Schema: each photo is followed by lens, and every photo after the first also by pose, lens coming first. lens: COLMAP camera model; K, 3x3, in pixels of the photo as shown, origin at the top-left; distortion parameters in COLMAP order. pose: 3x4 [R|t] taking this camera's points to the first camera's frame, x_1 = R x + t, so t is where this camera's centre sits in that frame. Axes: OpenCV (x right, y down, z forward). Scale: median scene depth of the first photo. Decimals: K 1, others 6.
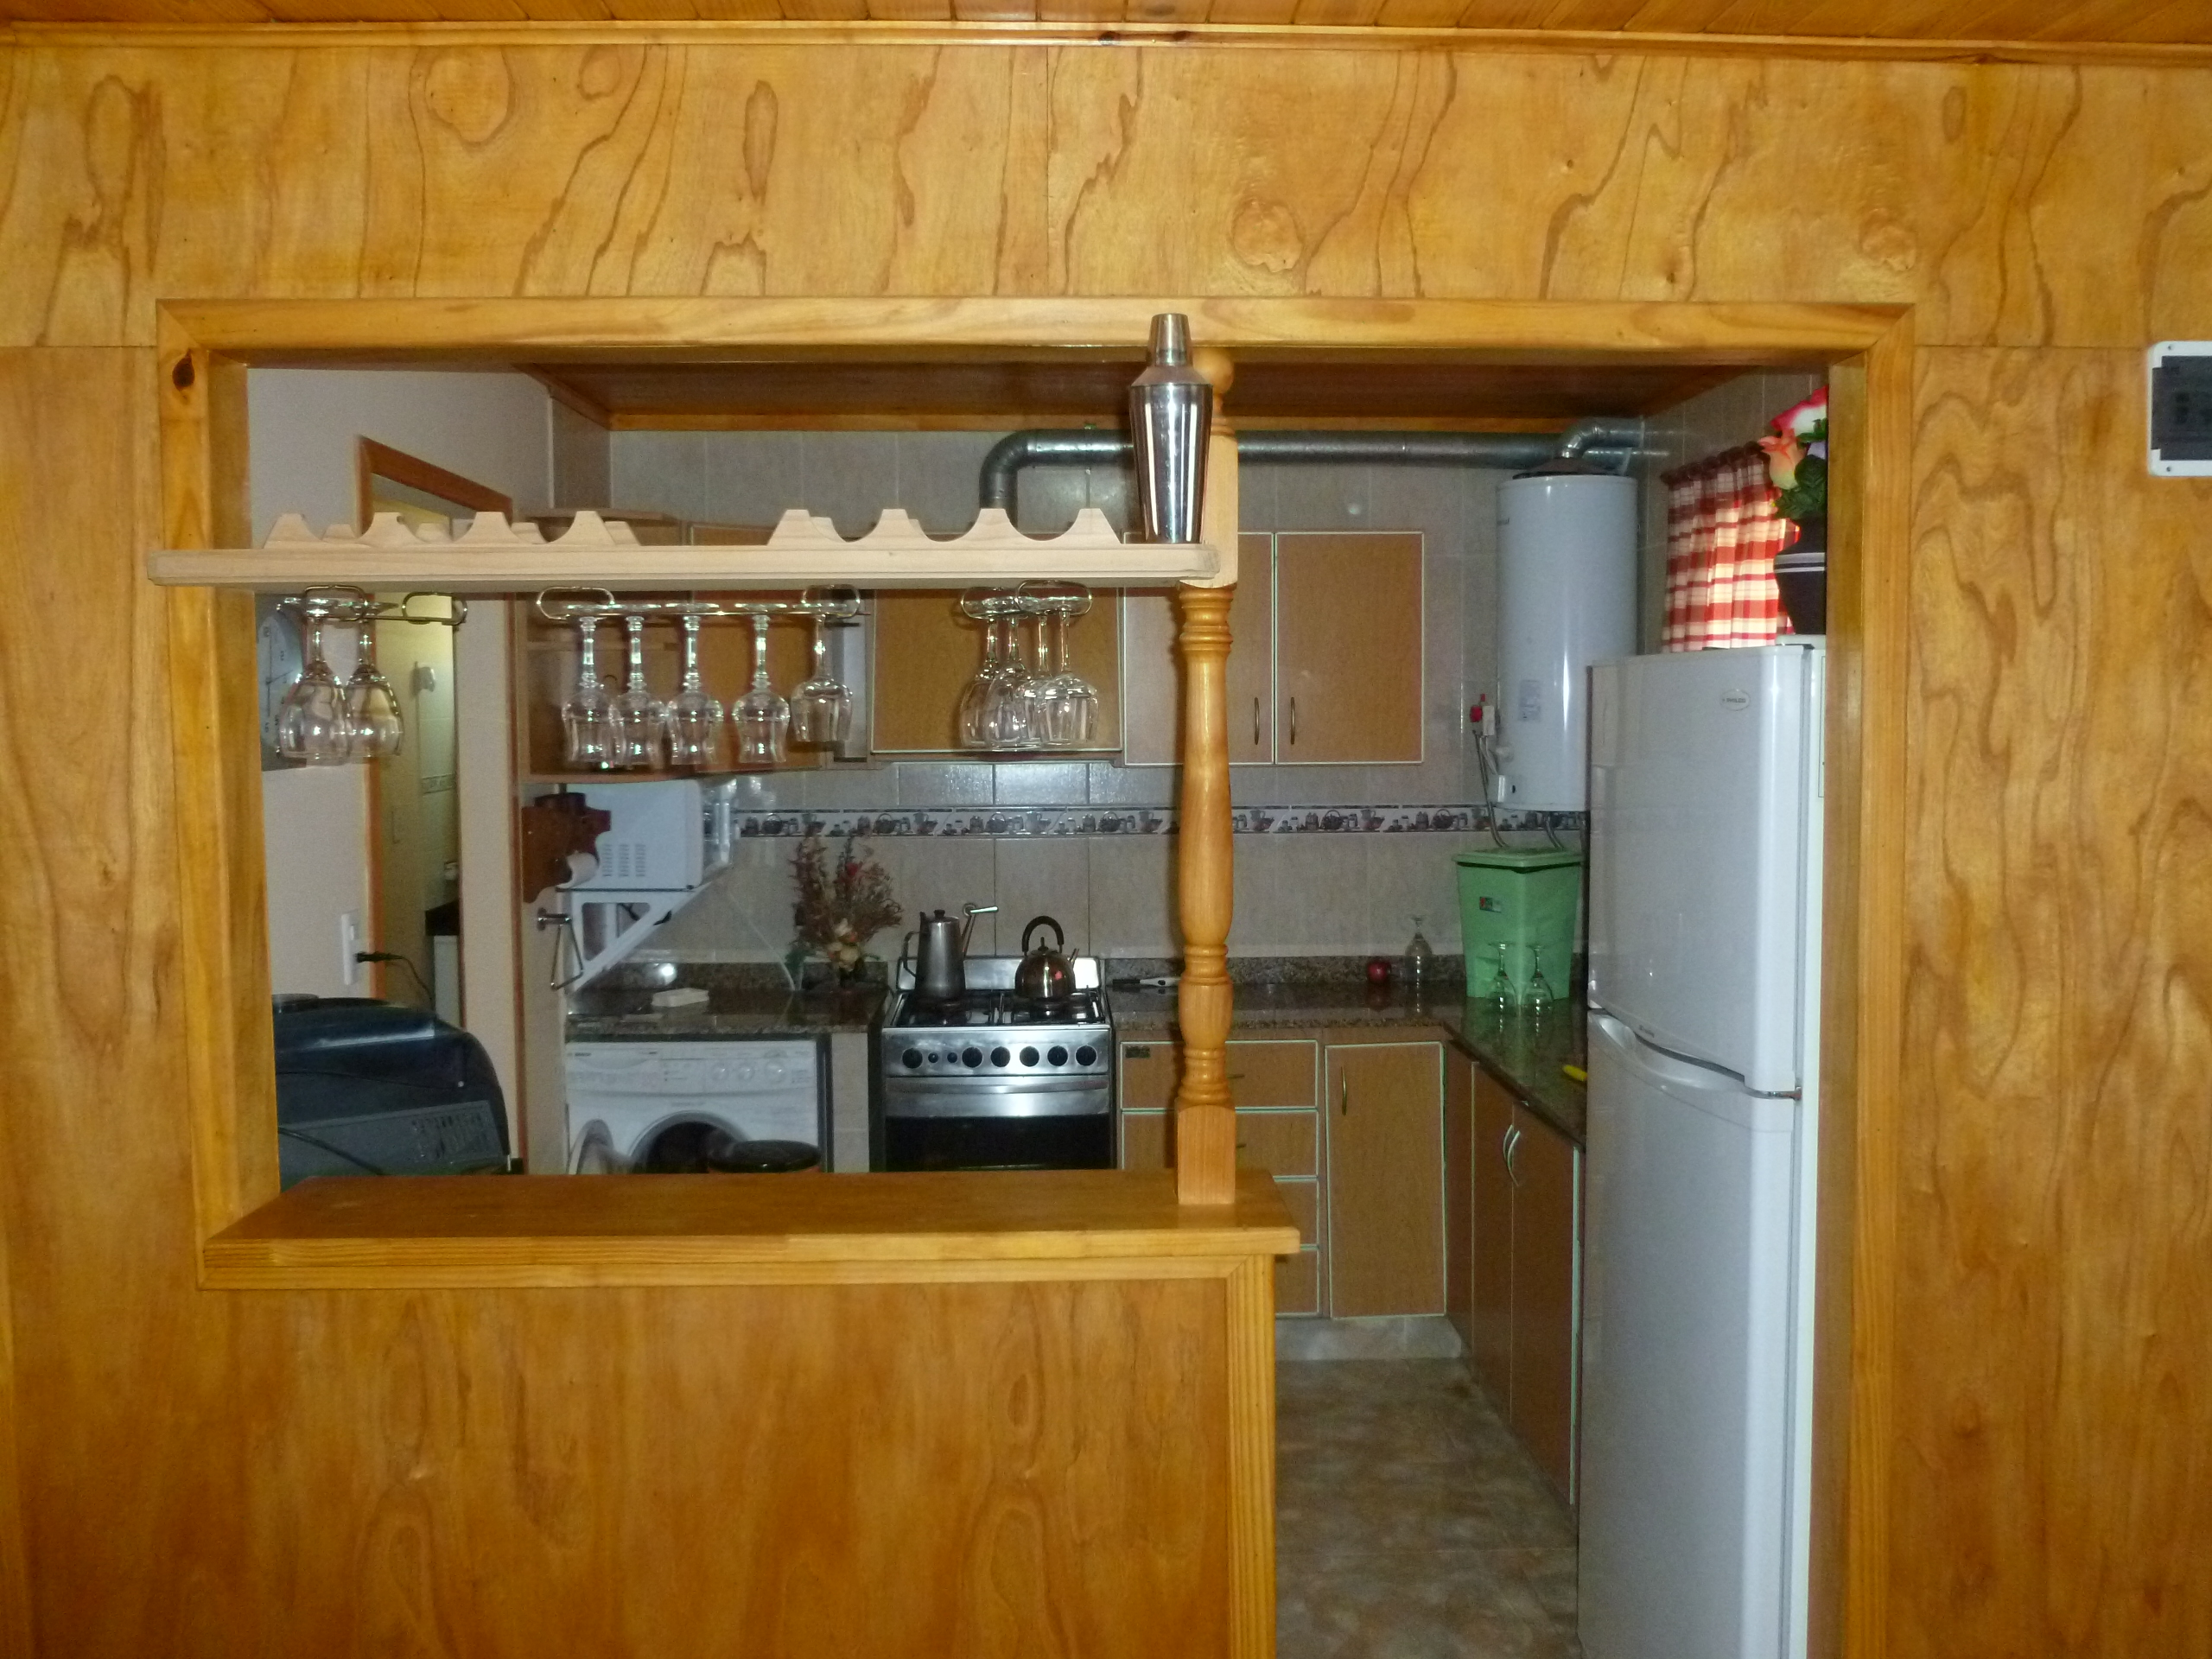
lens RADIAL K [[1887.9, 0, 1093.0], [0, 1887.9, 837.0], [0, 0, 1]] dist [-0.044433, 0.031413]
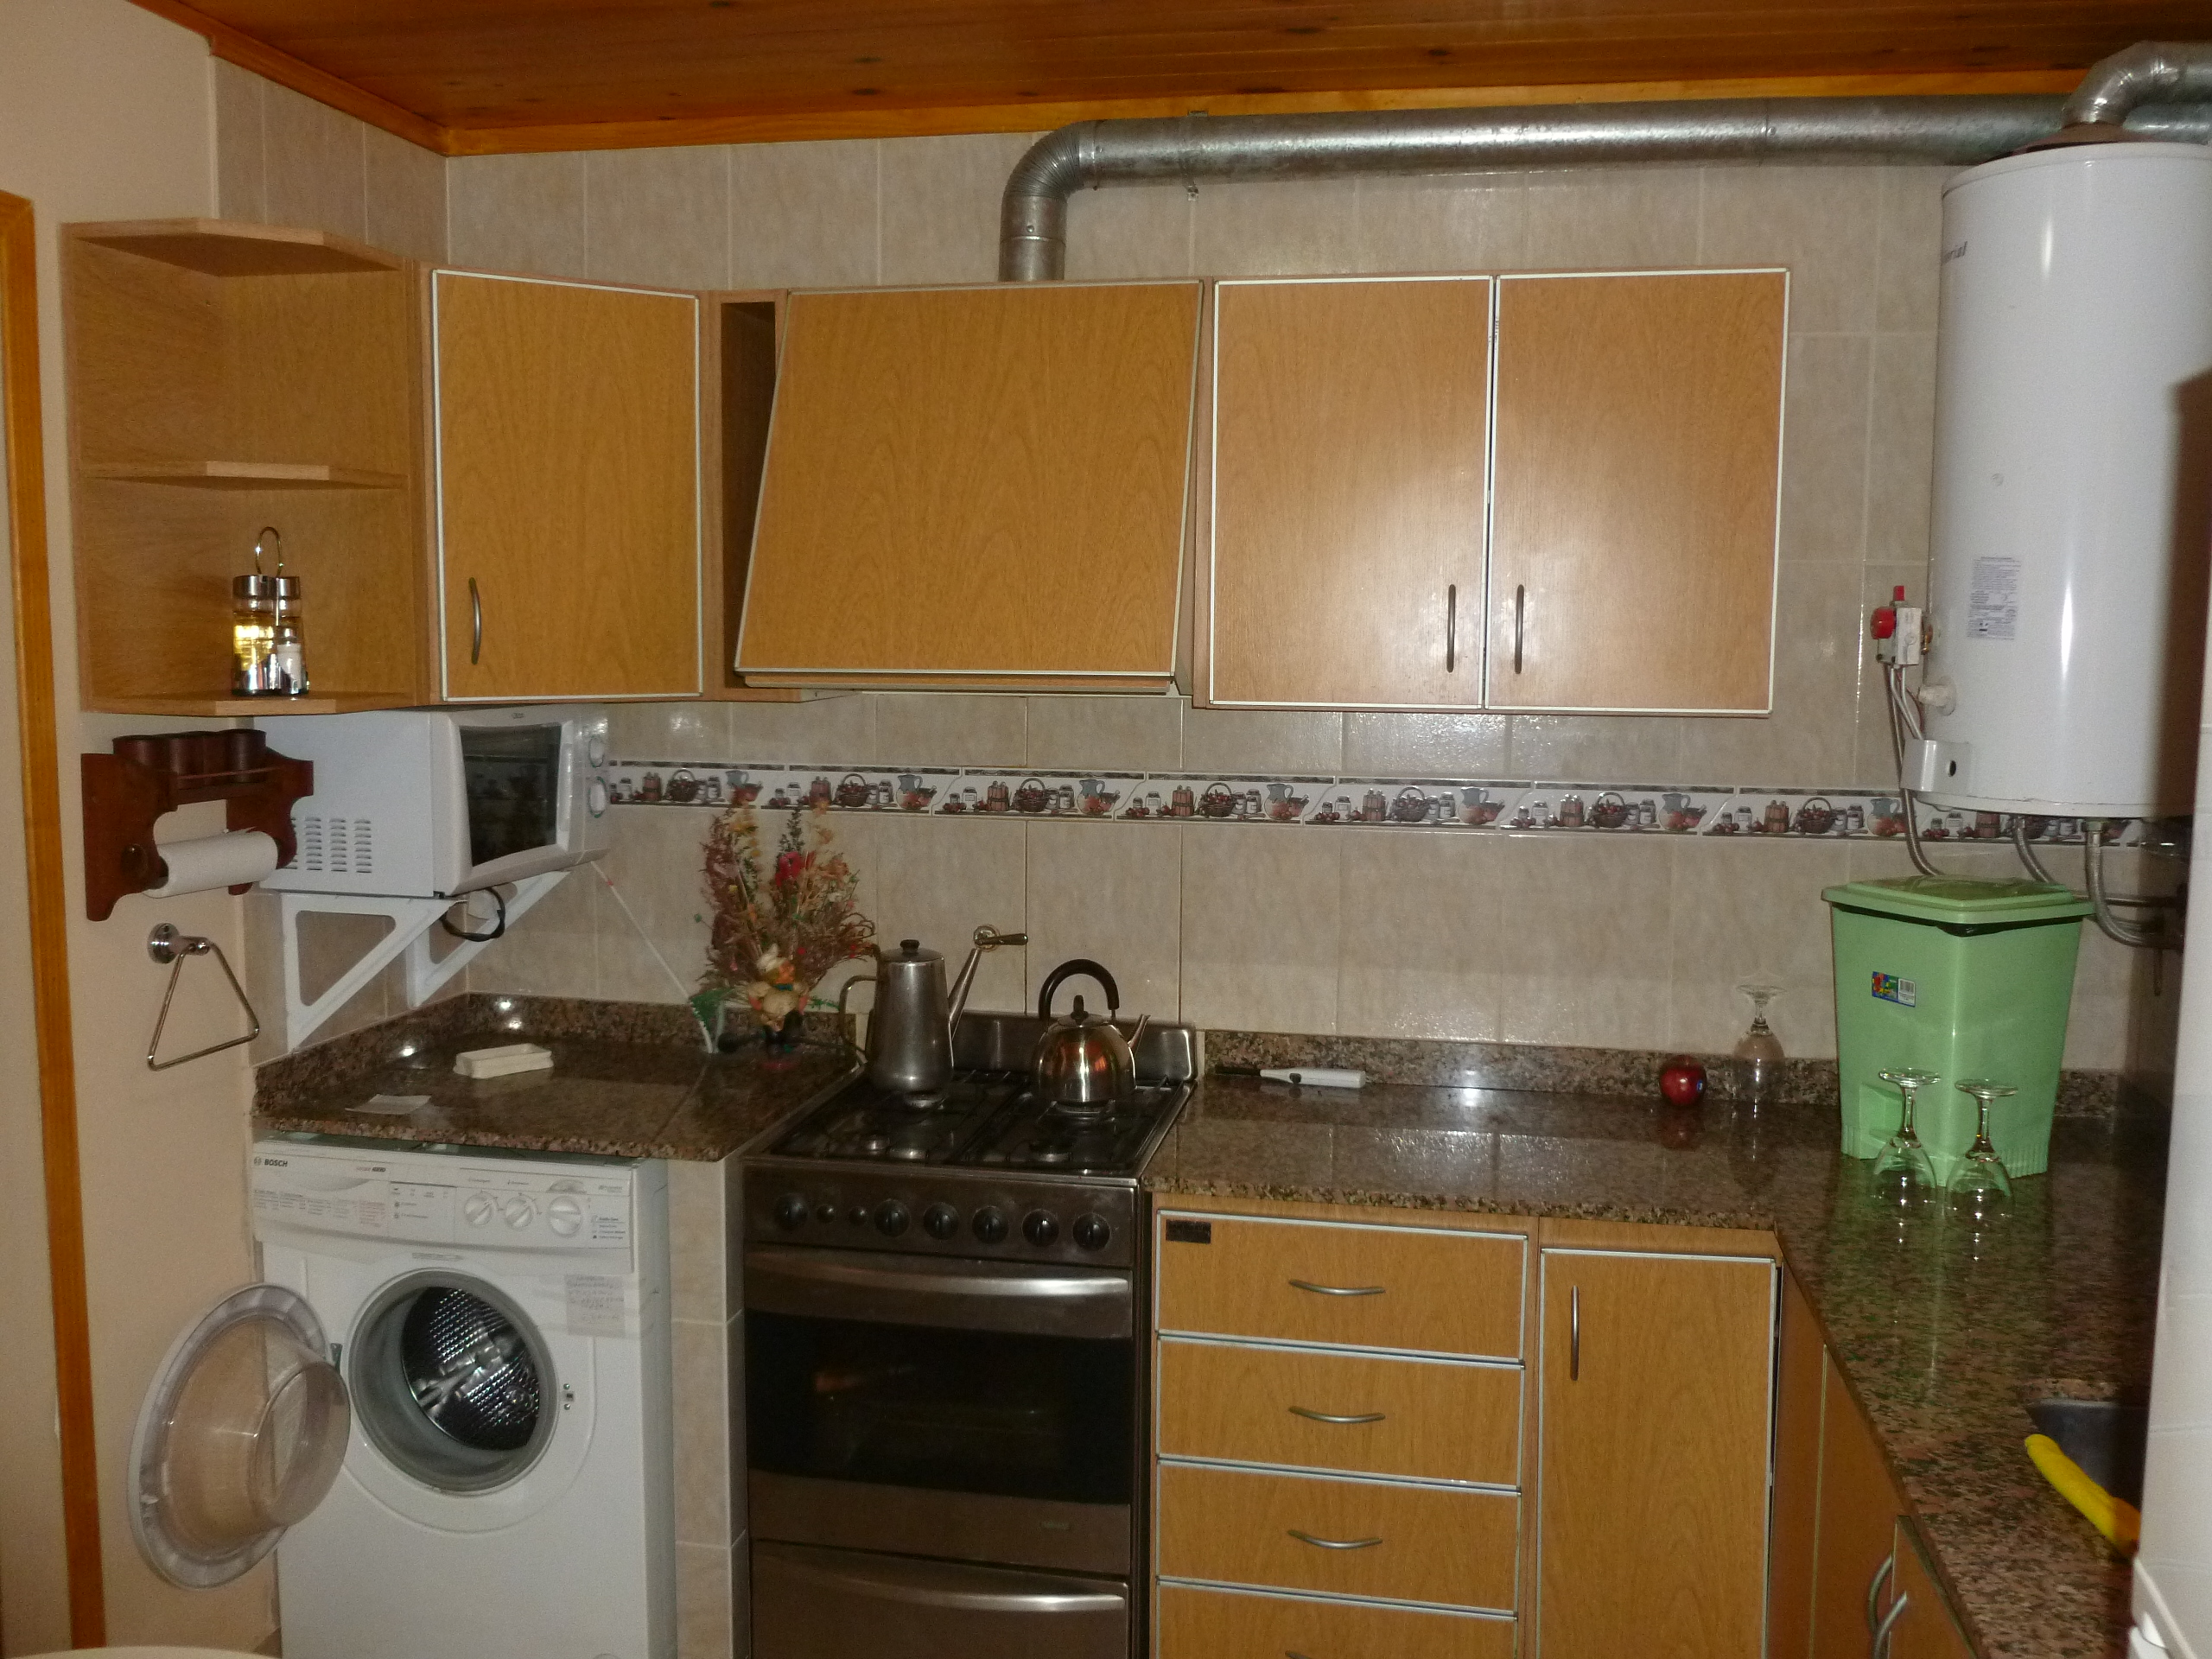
lens RADIAL K [[1887.9, 0, 1093.0], [0, 1887.9, 837.0], [0, 0, 1]] dist [-0.044433, 0.031413]
pose [[0.974738, 0.038690, -0.219974, 0.102038], [-0.030603, 0.998729, 0.040054, -0.019101], [0.221244, -0.032310, 0.974683, 0.424311]]
